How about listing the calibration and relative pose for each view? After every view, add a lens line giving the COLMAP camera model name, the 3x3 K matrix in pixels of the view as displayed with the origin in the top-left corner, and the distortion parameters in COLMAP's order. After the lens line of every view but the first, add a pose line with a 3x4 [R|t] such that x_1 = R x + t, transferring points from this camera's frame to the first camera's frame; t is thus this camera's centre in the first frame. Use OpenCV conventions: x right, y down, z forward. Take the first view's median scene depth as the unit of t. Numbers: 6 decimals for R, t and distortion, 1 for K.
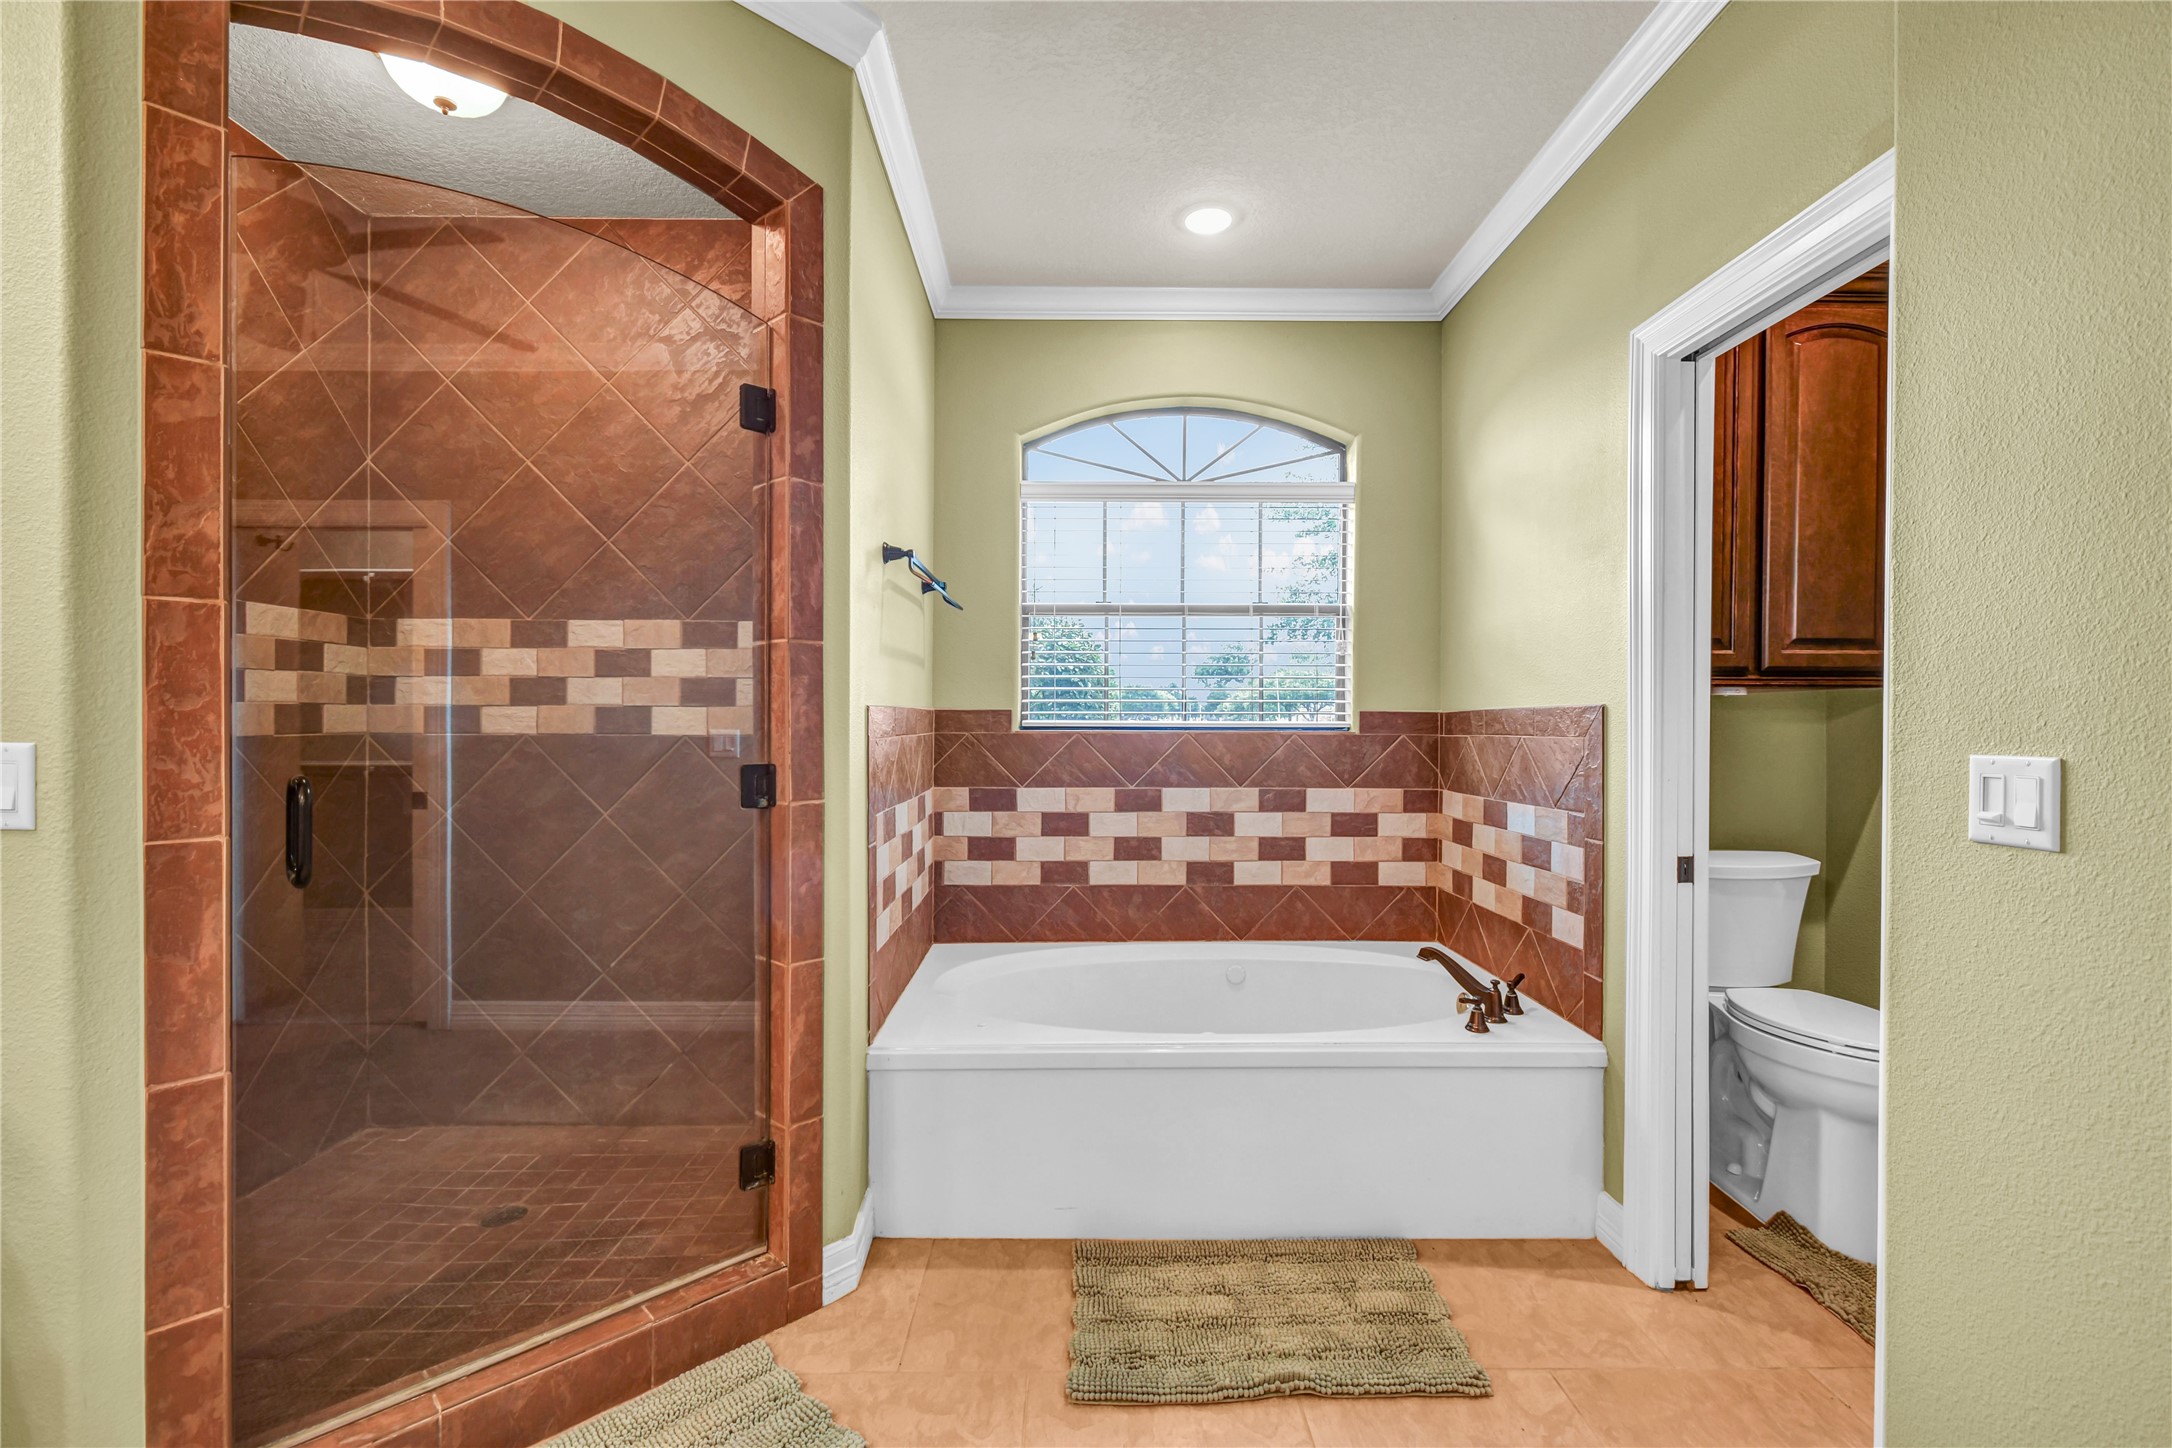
lens RADIAL K [[960.5, 0, 1084.8], [0, 960.5, 722.0], [0, 0, 1]] dist [0.008271, 0.000020]
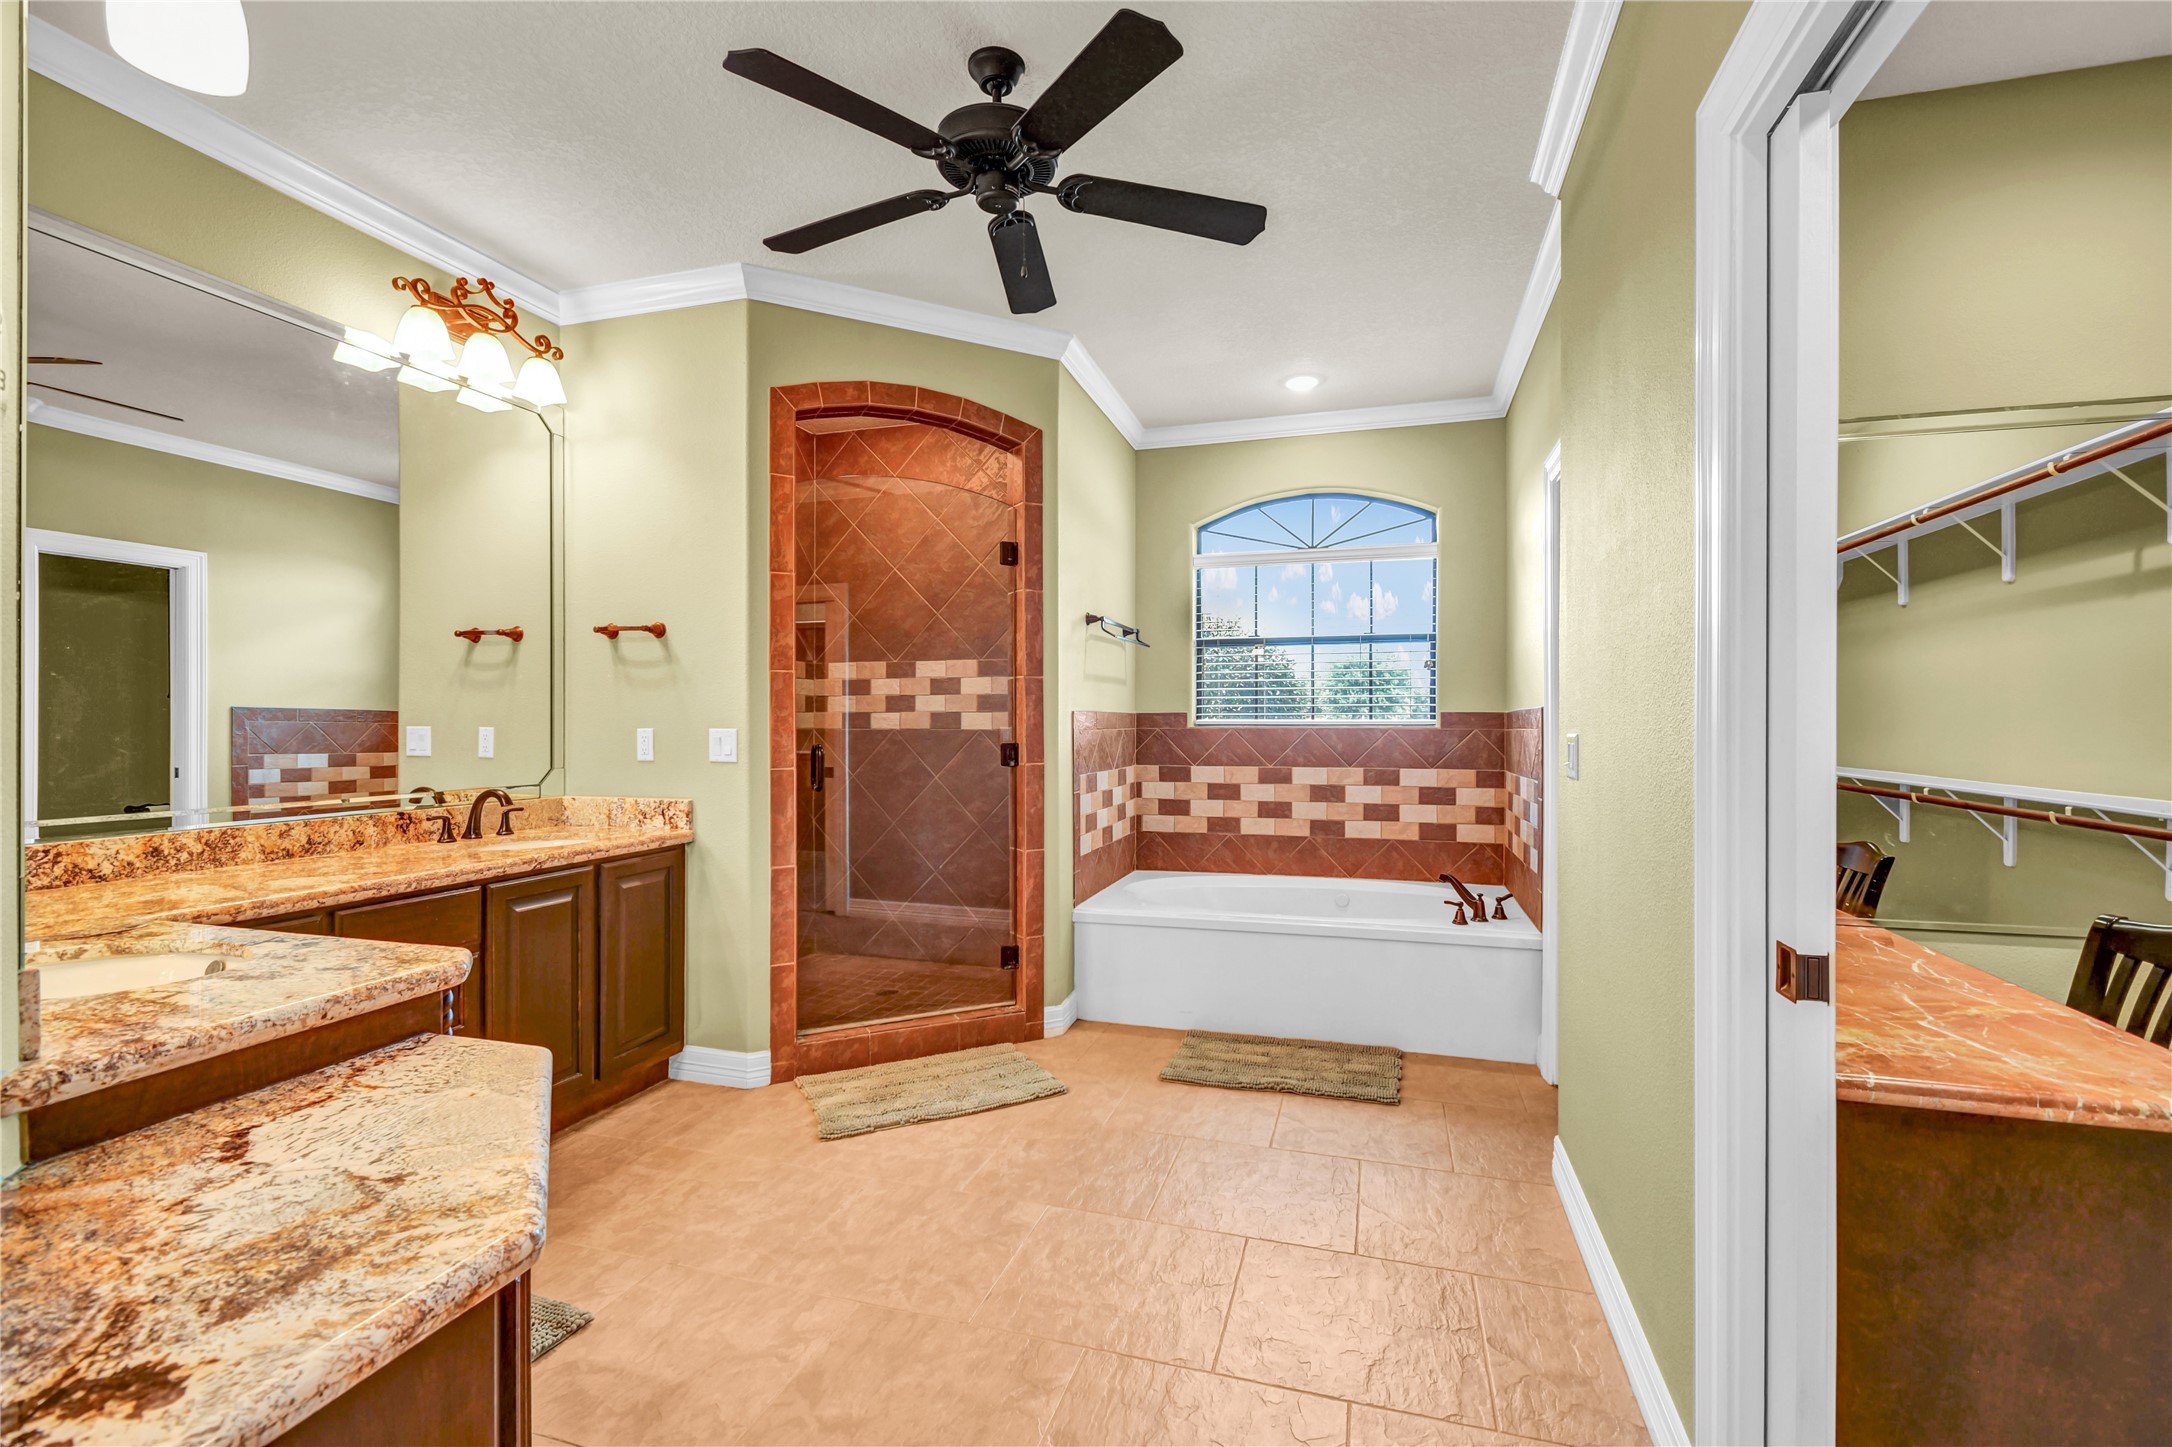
lens RADIAL K [[960.5, 0, 1084.8], [0, 960.5, 721.5], [0, 0, 1]] dist [0.008271, 0.000020]
pose [[0.952441, -0.003492, -0.304703, 0.256180], [0.002687, 0.999992, -0.003061, 0.005625], [0.304711, 0.002097, 0.952443, -0.510612]]
